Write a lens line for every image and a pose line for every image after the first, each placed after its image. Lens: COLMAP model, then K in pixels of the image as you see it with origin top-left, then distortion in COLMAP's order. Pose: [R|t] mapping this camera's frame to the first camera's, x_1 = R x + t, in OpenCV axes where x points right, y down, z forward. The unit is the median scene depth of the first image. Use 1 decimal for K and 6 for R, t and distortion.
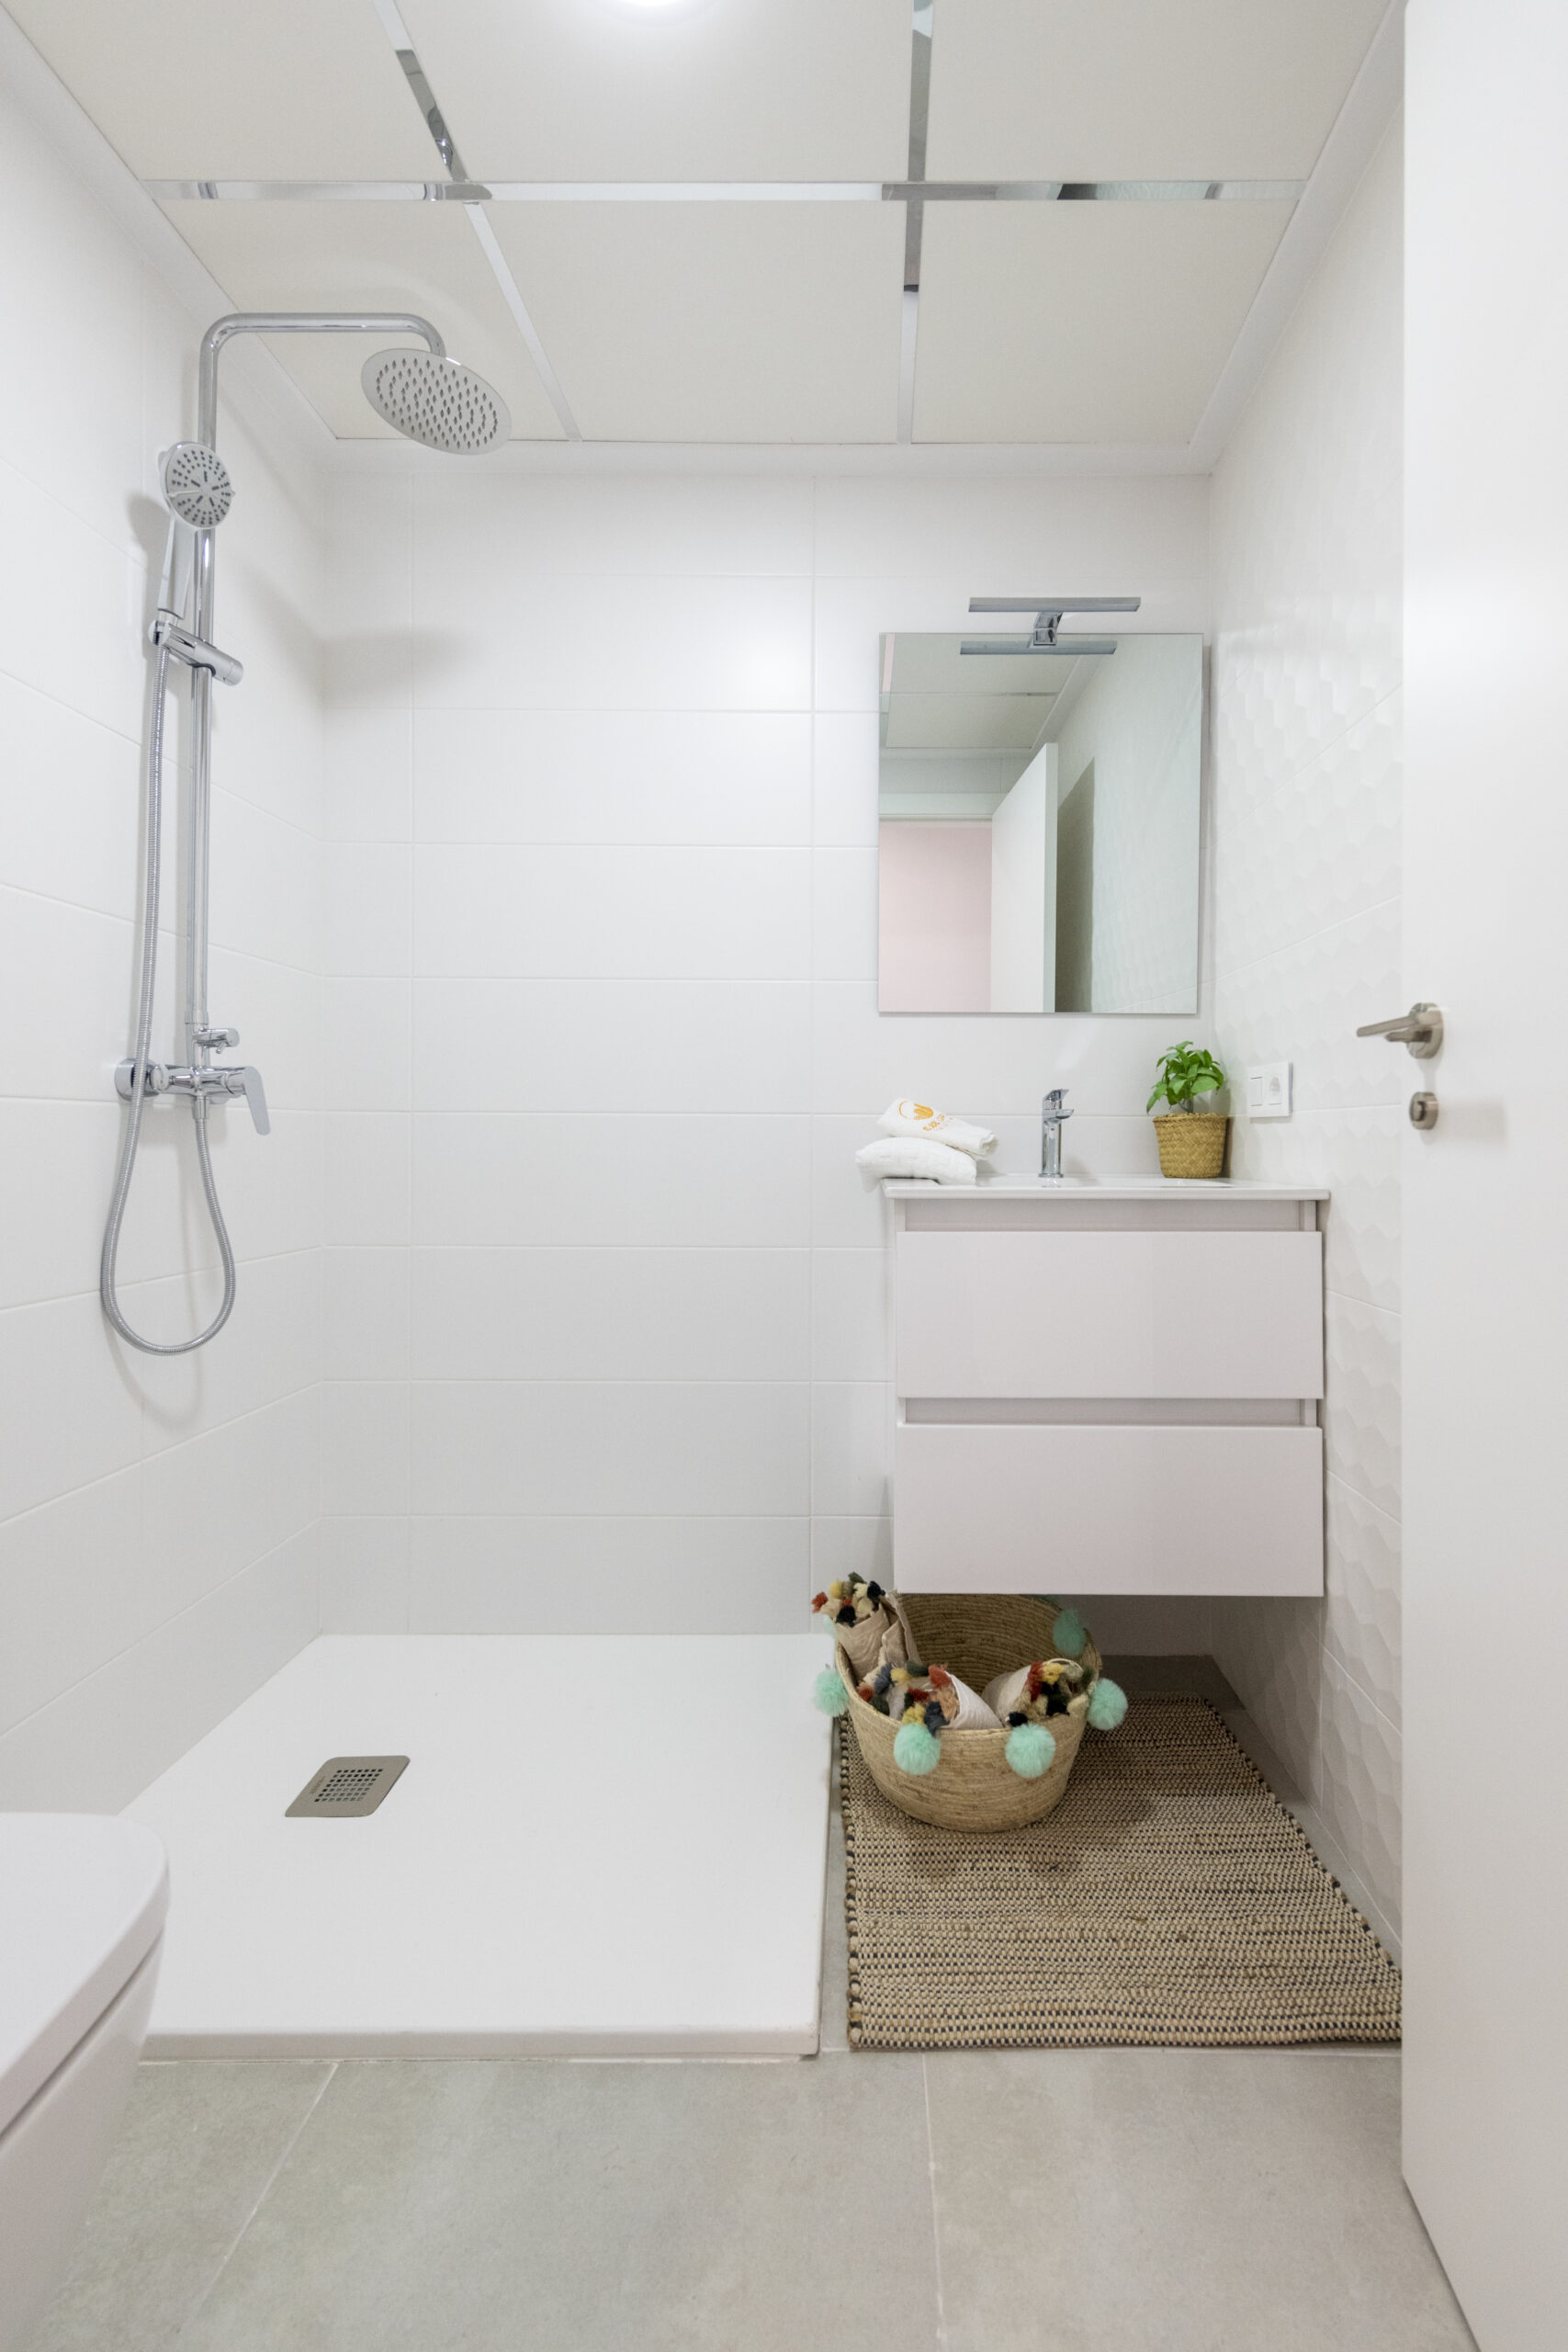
lens RADIAL K [[975.3, 0, 836.1], [0, 975.3, 1168.0], [0, 0, 1]] dist [0.022049, -0.004546]
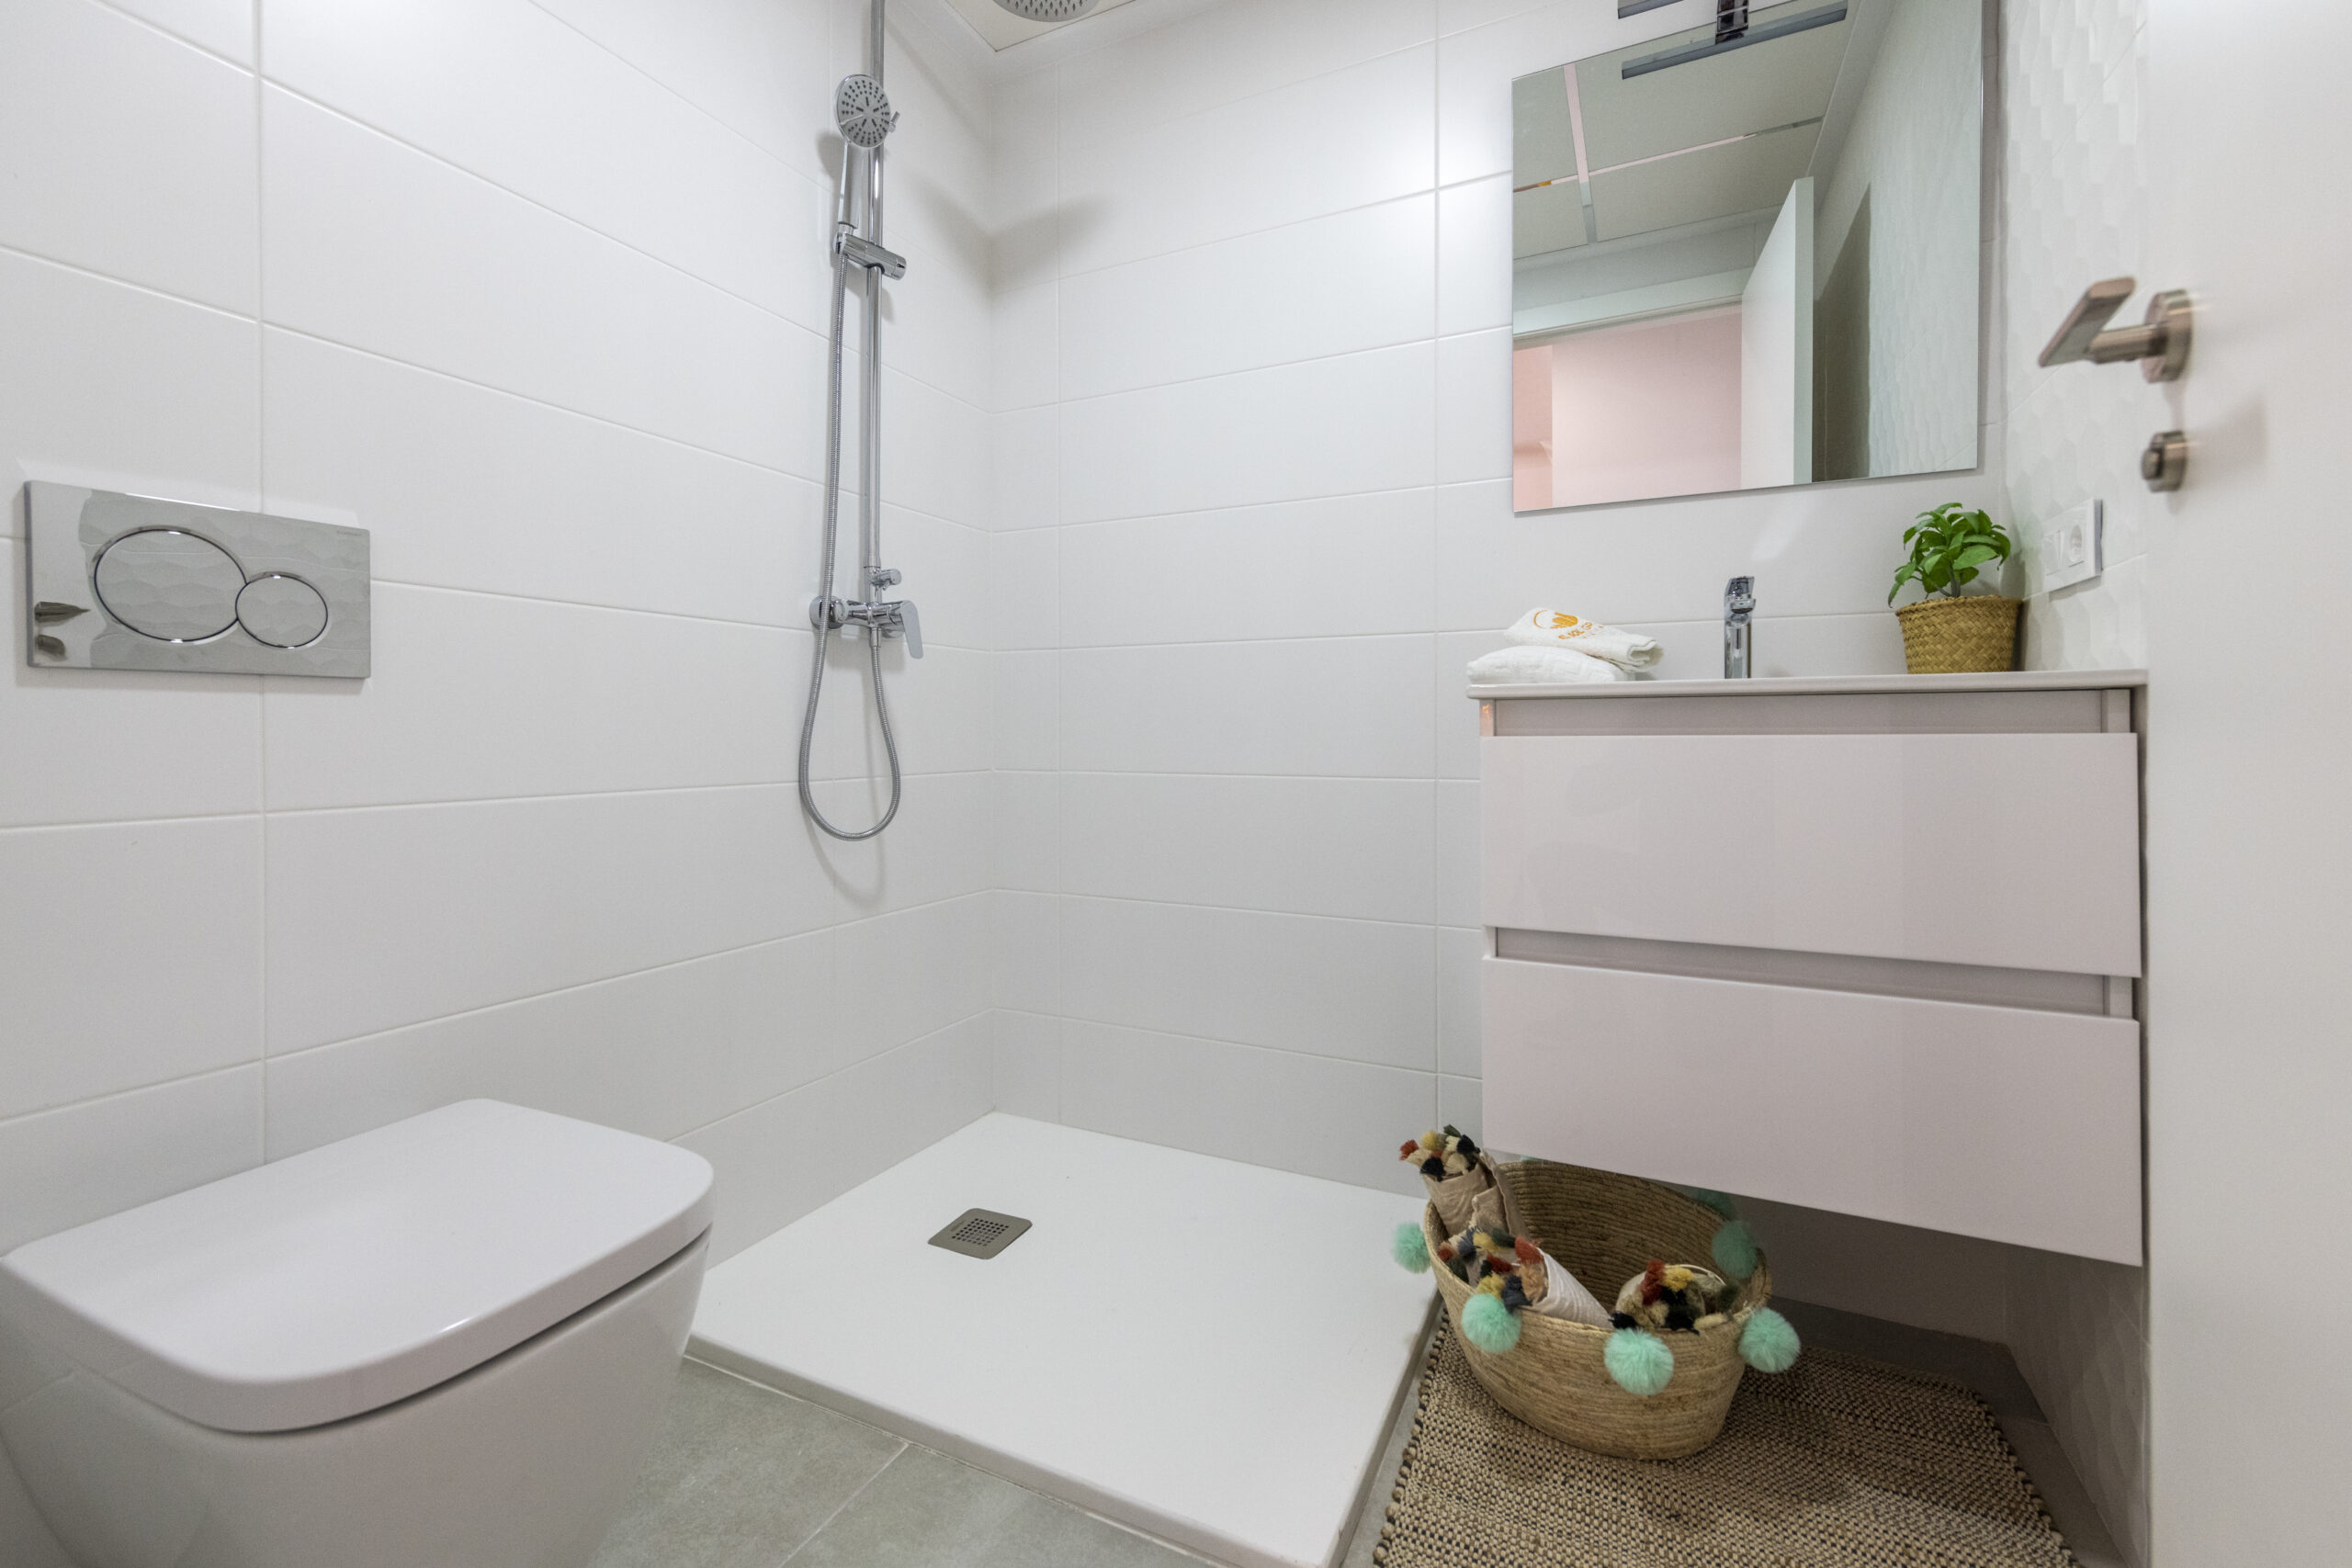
lens RADIAL K [[975.3, 0, 1175.9], [0, 975.3, 771.1], [0, 0, 1]] dist [0.022049, -0.004546]
pose [[0.900009, 0.003713, -0.435856, 0.197994], [-0.004569, 0.999989, -0.000917, 0.097939], [0.435848, 0.002817, 0.900016, 0.086708]]
